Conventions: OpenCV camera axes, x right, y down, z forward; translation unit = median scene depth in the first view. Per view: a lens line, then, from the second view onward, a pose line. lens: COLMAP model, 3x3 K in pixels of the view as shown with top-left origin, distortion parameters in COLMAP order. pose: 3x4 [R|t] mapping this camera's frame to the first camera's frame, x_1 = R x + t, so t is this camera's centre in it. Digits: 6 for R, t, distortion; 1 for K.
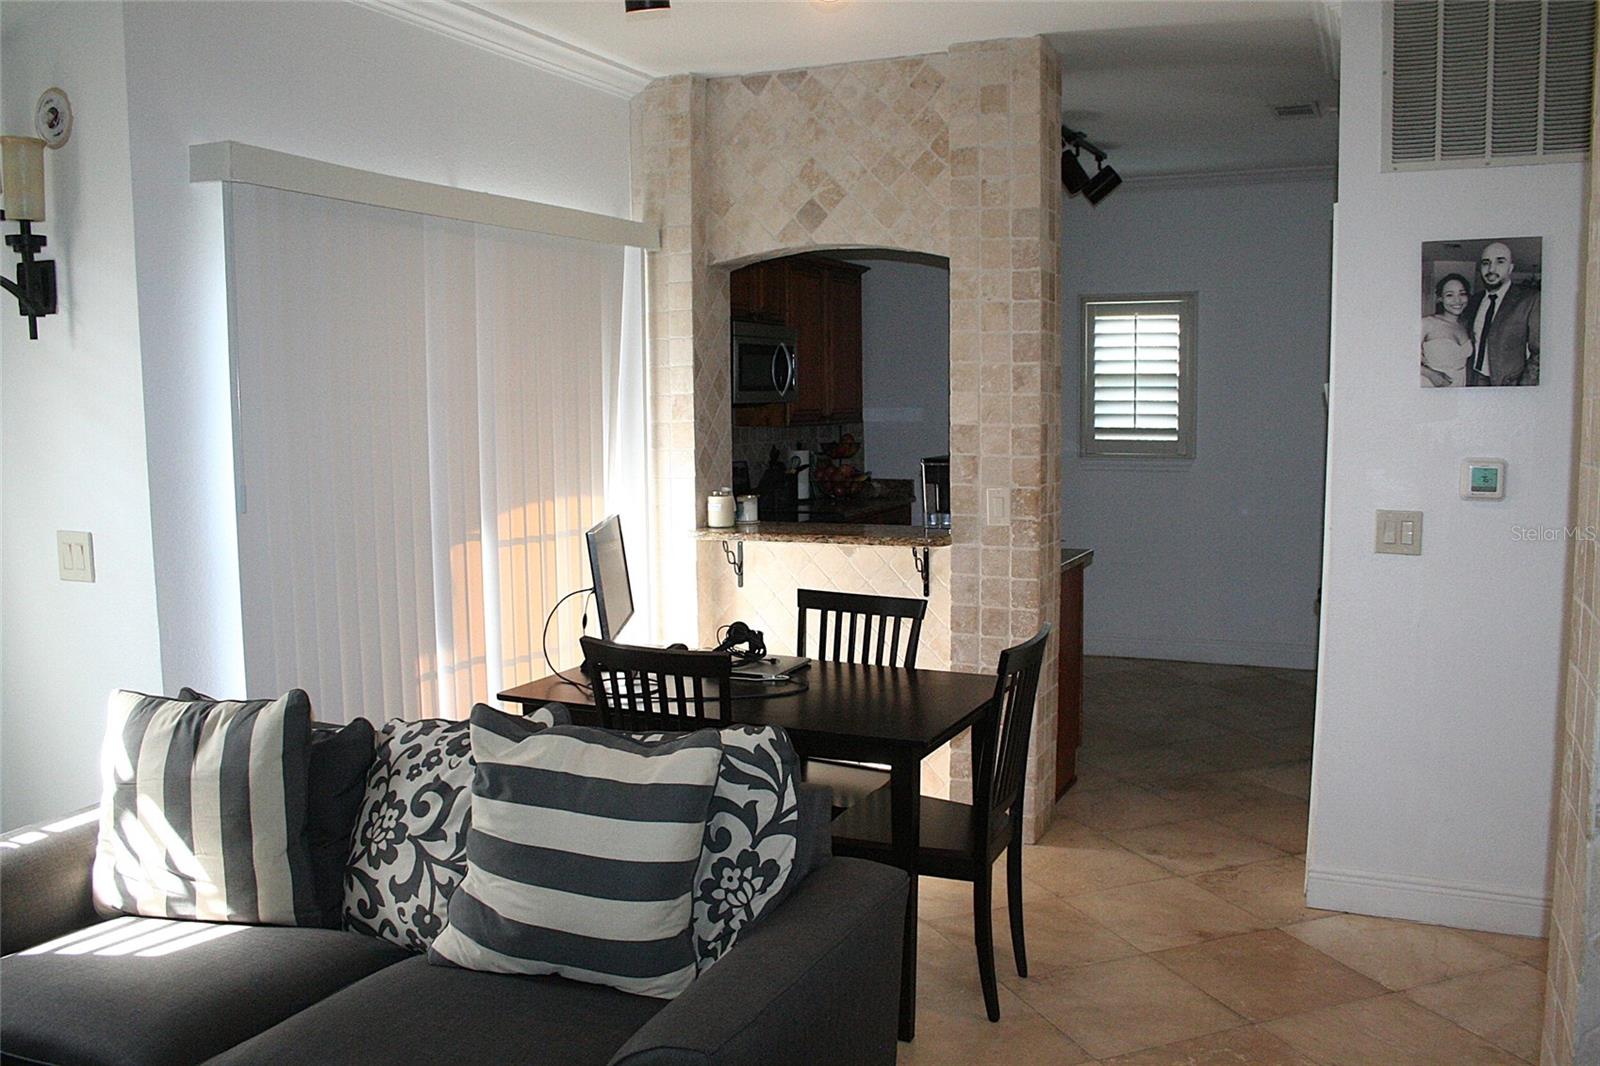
lens RADIAL K [[1331.8, 0, 791.3], [0, 1331.8, 541.6], [0, 0, 1]] dist [-0.152995, 0.115404]
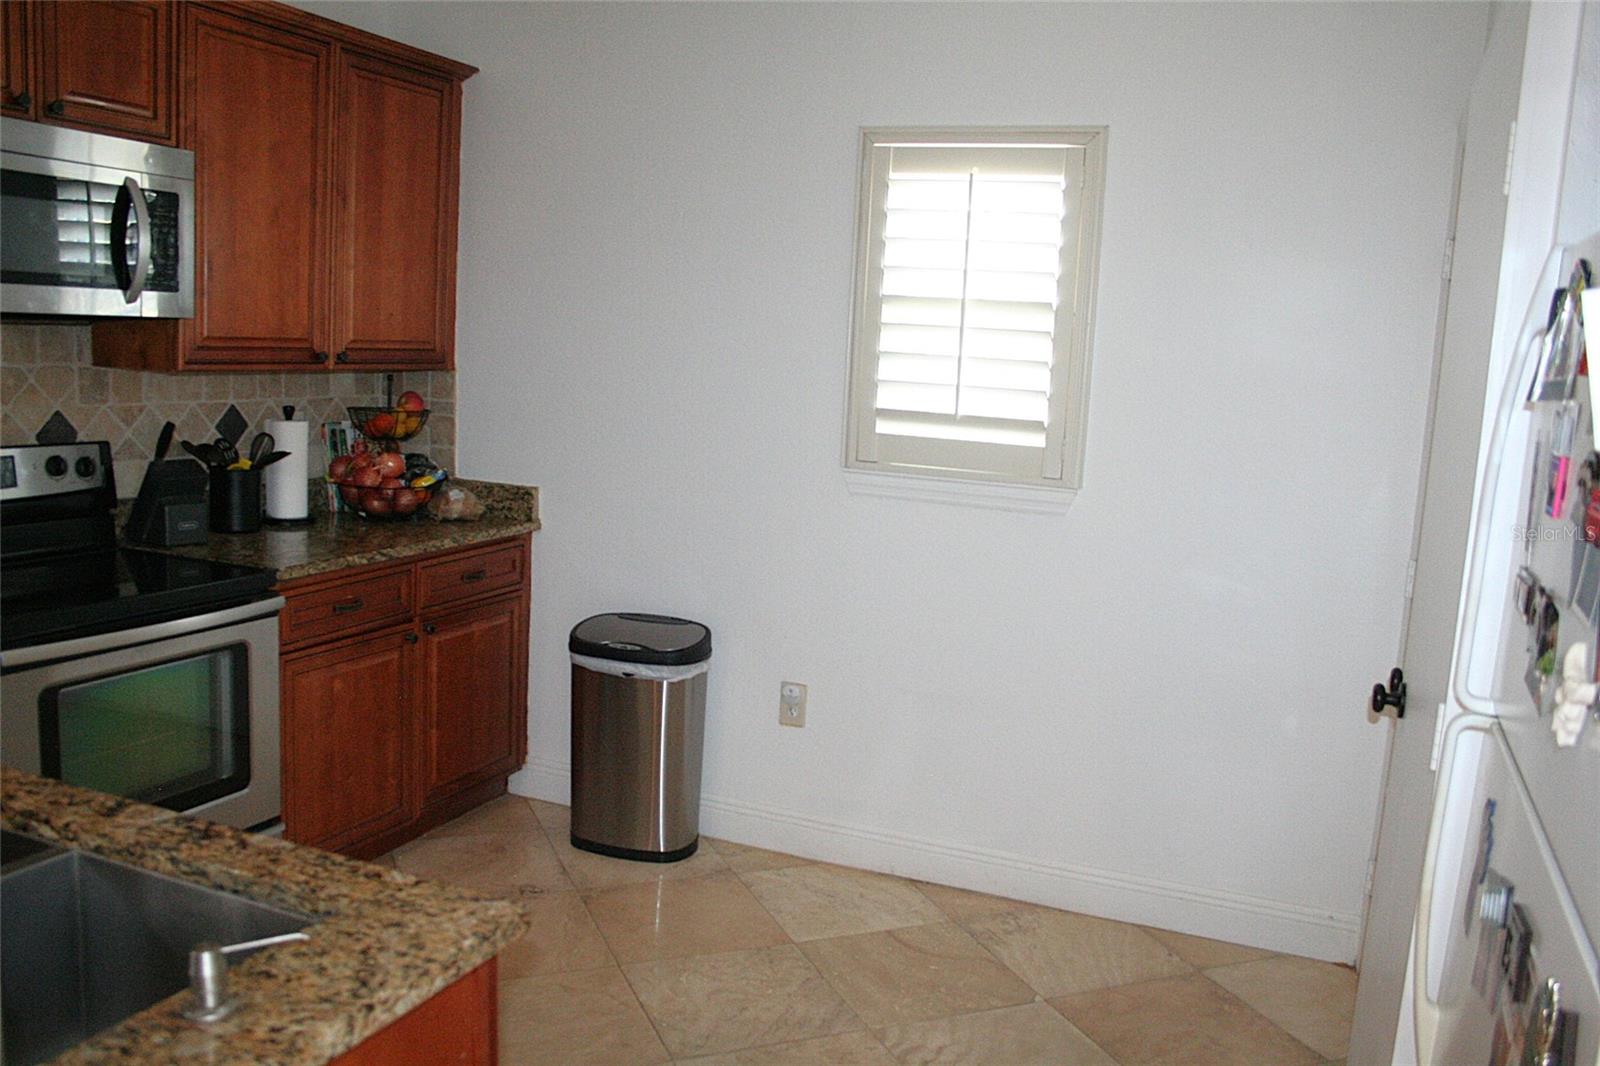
lens RADIAL K [[1331.8, 0, 797.4], [0, 1331.8, 539.0], [0, 0, 1]] dist [-0.152995, 0.115404]
pose [[0.997476, 0.054152, 0.045919, 0.375654], [-0.055866, 0.997756, 0.036901, -0.113654], [-0.043818, -0.039373, 0.998263, 1.077359]]
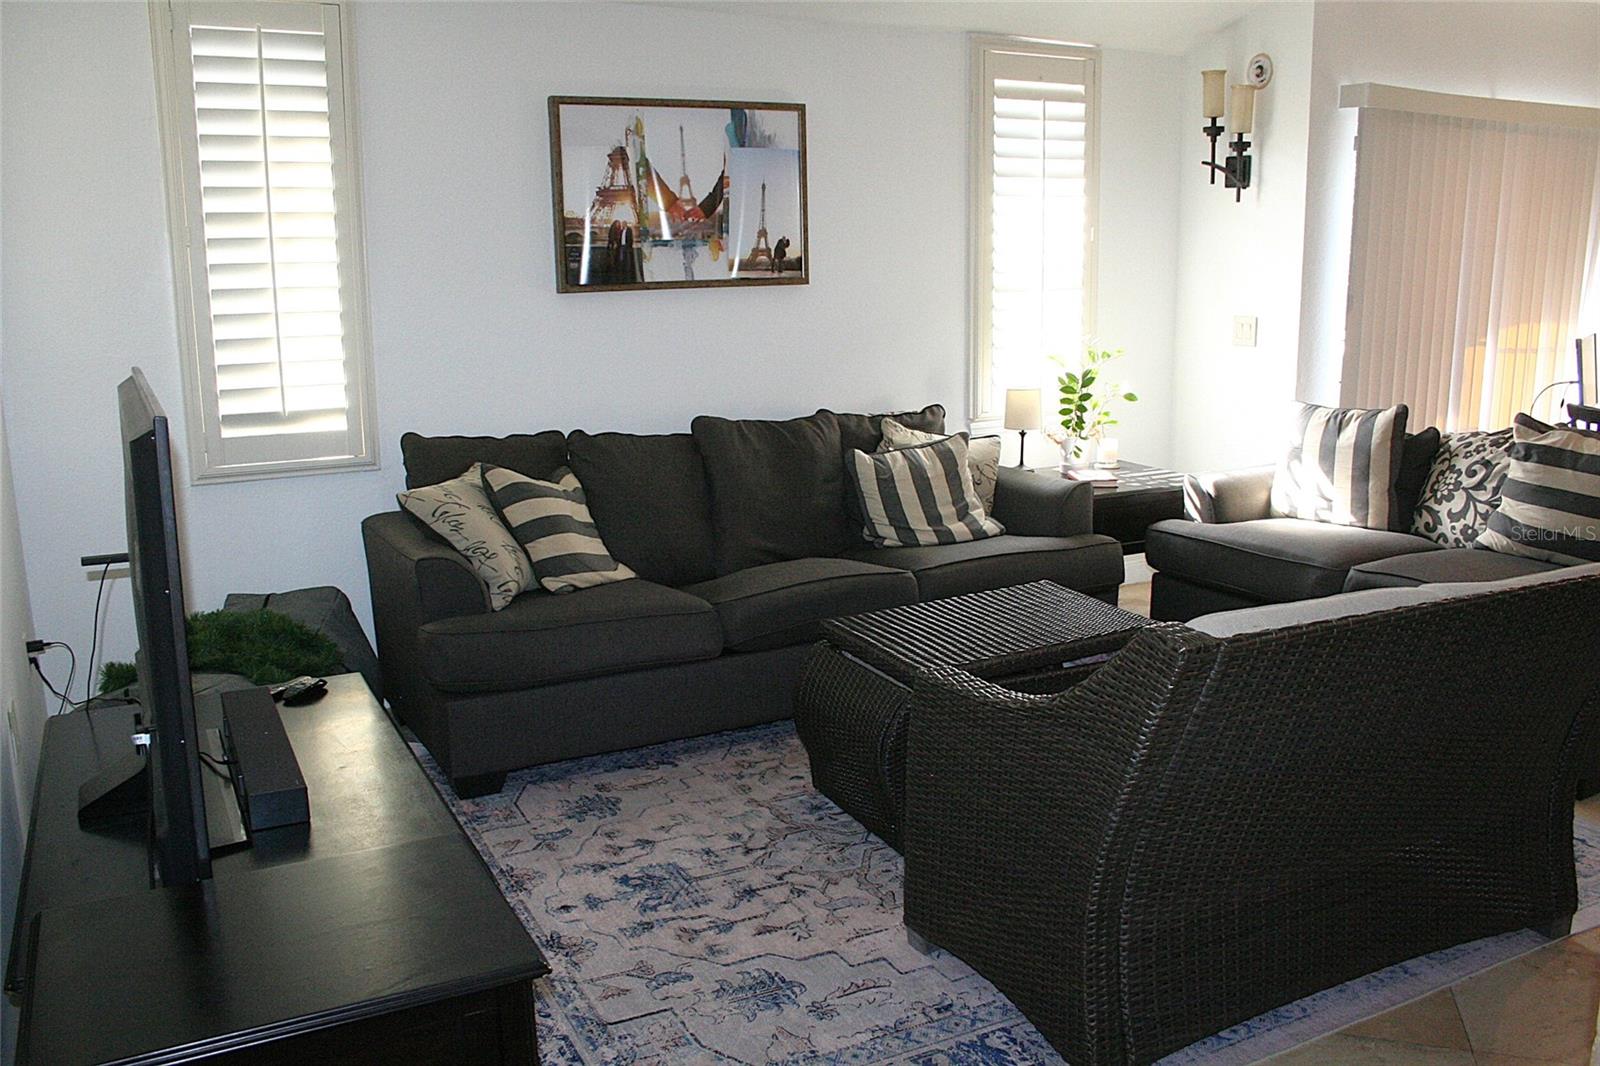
lens RADIAL K [[1331.8, 0, 784.1], [0, 1331.8, 532.7], [0, 0, 1]] dist [-0.152995, 0.115404]
pose [[0.794315, 0.132064, -0.592979, 0.016034], [-0.071172, 0.989593, 0.125058, 0.089459], [0.603323, -0.057132, 0.795448, -0.660279]]
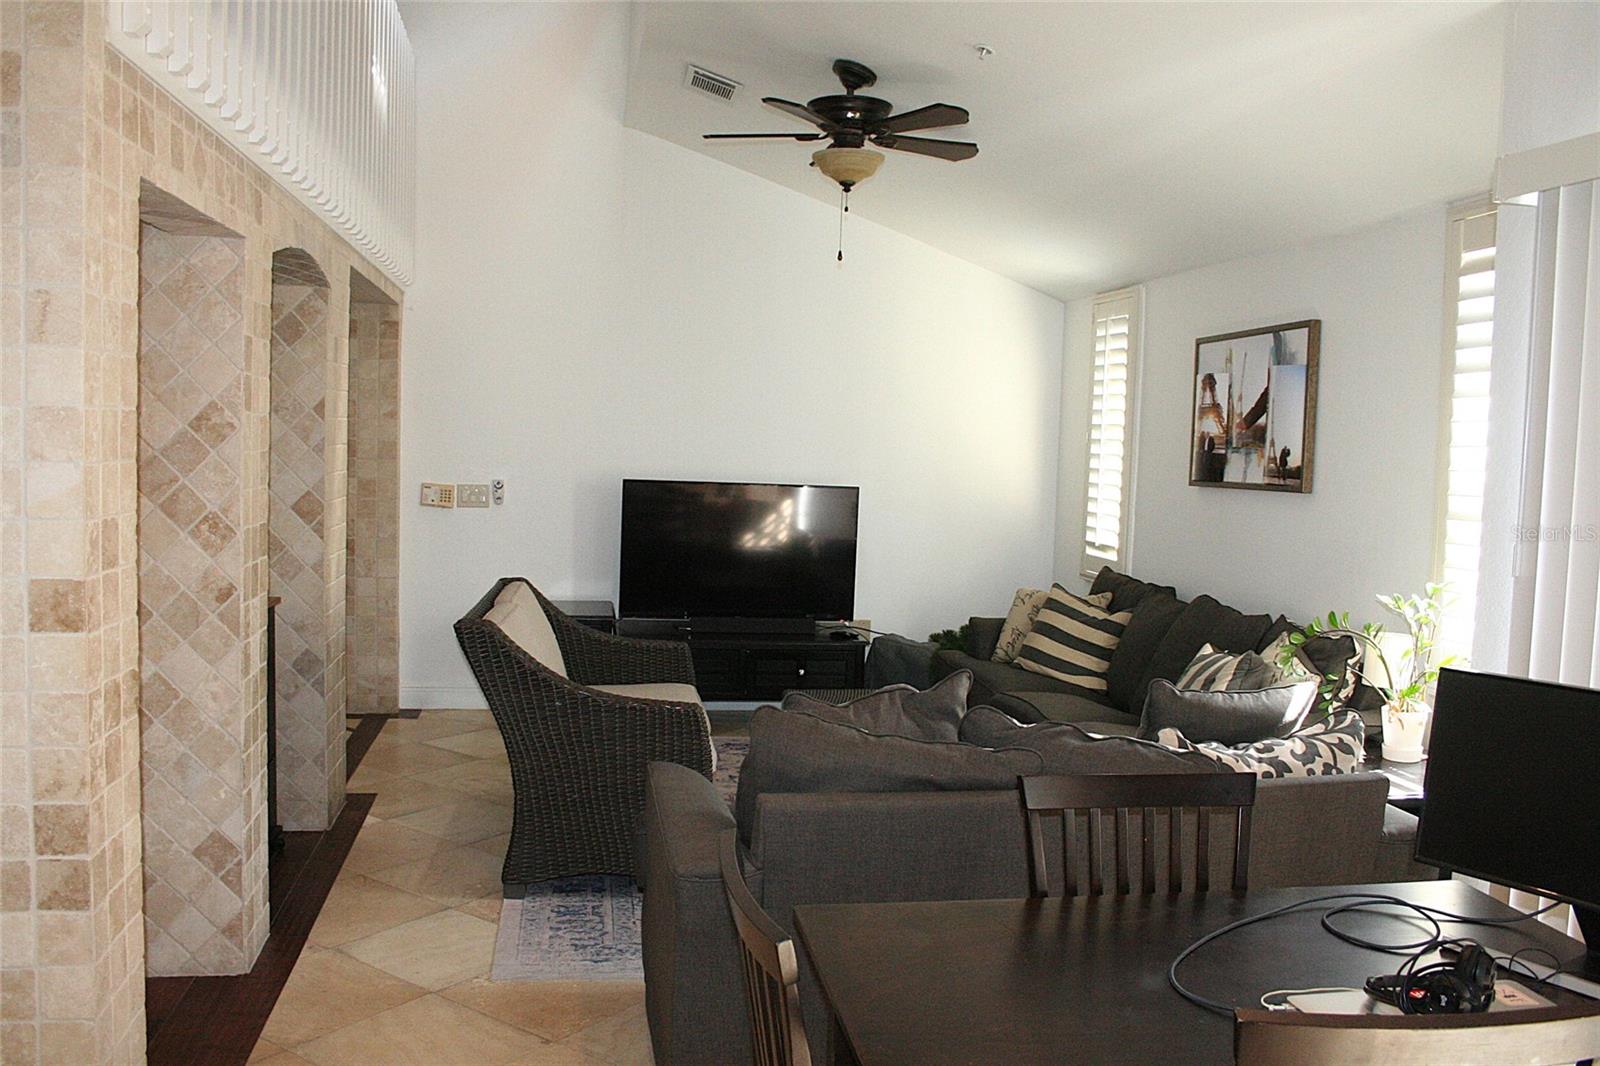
lens RADIAL K [[1331.8, 0, 802.6], [0, 1331.8, 544.3], [0, 0, 1]] dist [-0.152995, 0.115404]
pose [[-0.821321, 0.029742, -0.569691, 0.402560], [-0.086375, 0.980643, 0.175723, -0.134478], [0.563890, 0.193532, -0.802854, 1.243942]]
